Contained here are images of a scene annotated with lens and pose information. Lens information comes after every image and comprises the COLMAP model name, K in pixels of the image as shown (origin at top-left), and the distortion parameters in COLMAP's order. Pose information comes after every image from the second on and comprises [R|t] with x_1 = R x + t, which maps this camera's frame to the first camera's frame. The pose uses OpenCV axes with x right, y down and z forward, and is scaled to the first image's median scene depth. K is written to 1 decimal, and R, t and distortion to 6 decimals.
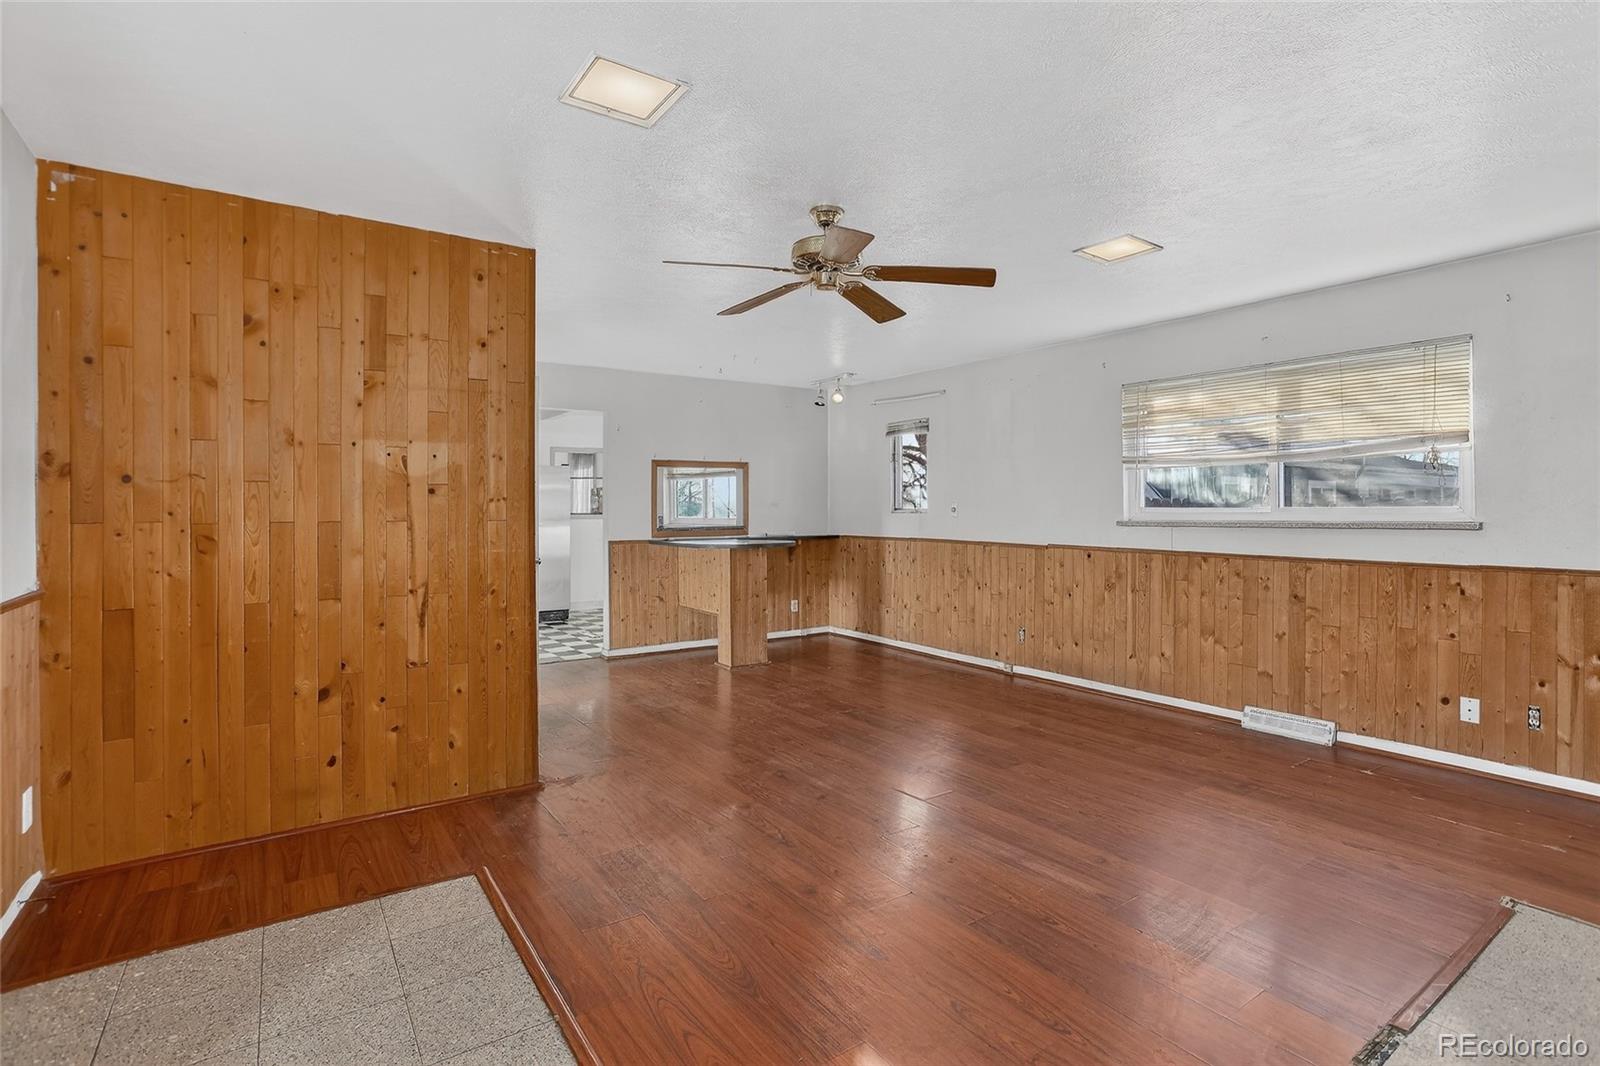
lens RADIAL K [[771.3, 0, 800.8], [0, 771.3, 516.3], [0, 0, 1]] dist [-0.038000, 0.000882]
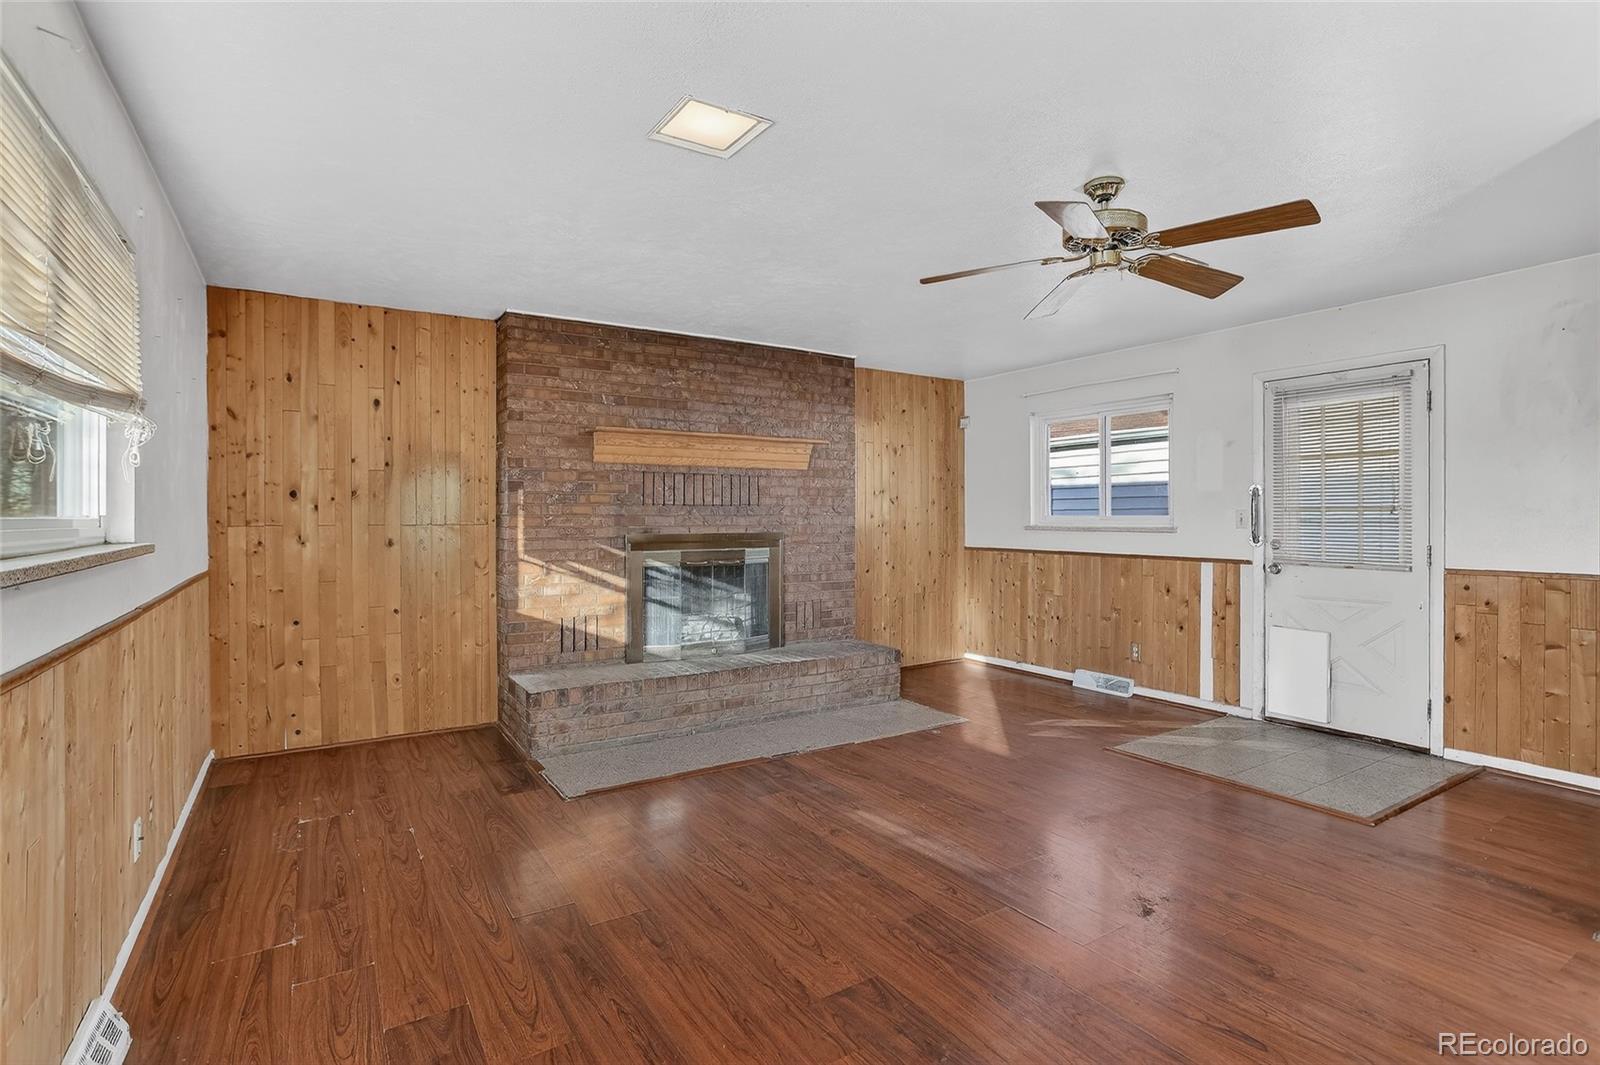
lens RADIAL K [[771.3, 0, 800.8], [0, 771.3, 515.8], [0, 0, 1]] dist [-0.038000, 0.000882]
pose [[-0.999202, 0.005085, 0.039627, 0.258195], [0.005440, 0.999946, 0.008849, -0.013782], [-0.039580, 0.009057, -0.999175, 1.368501]]
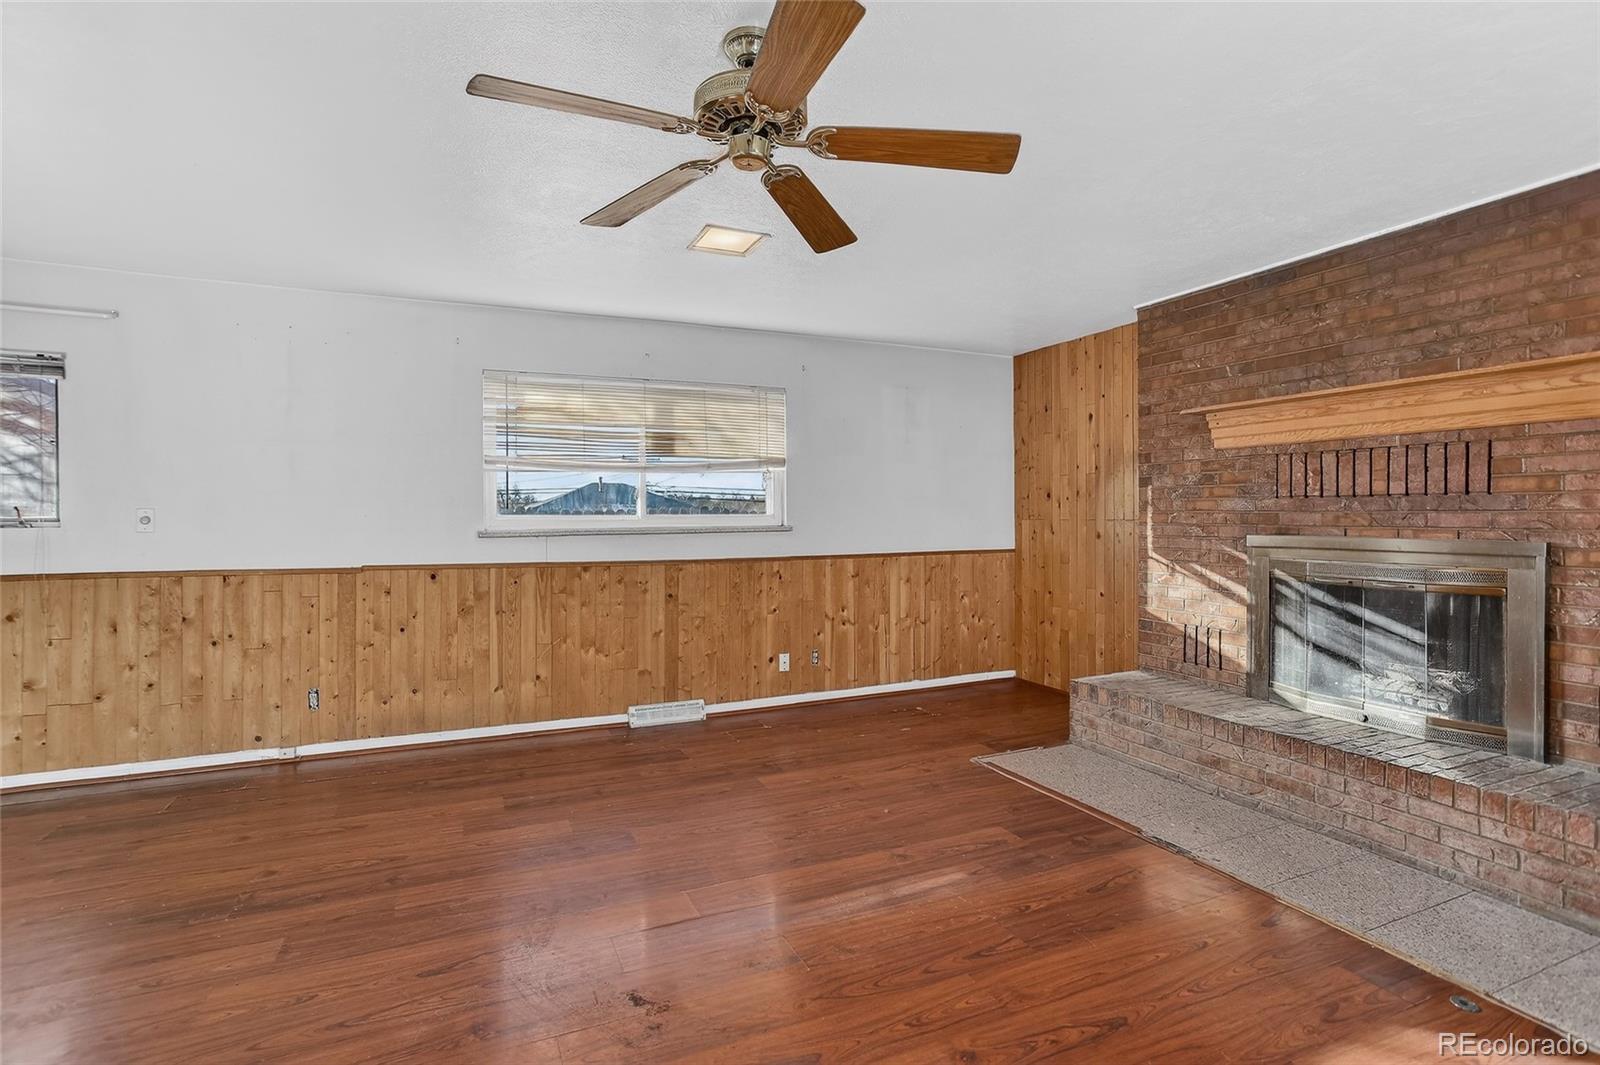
lens RADIAL K [[766.8, 0, 800.0], [0, 766.8, 532.5], [0, 0, 1]] dist [-0.039206, 0.000693]
pose [[0.185924, -0.020359, 0.982353, -0.408046], [0.013228, 0.999747, 0.018216, -0.004052], [-0.982475, 0.009607, 0.186146, 0.605246]]
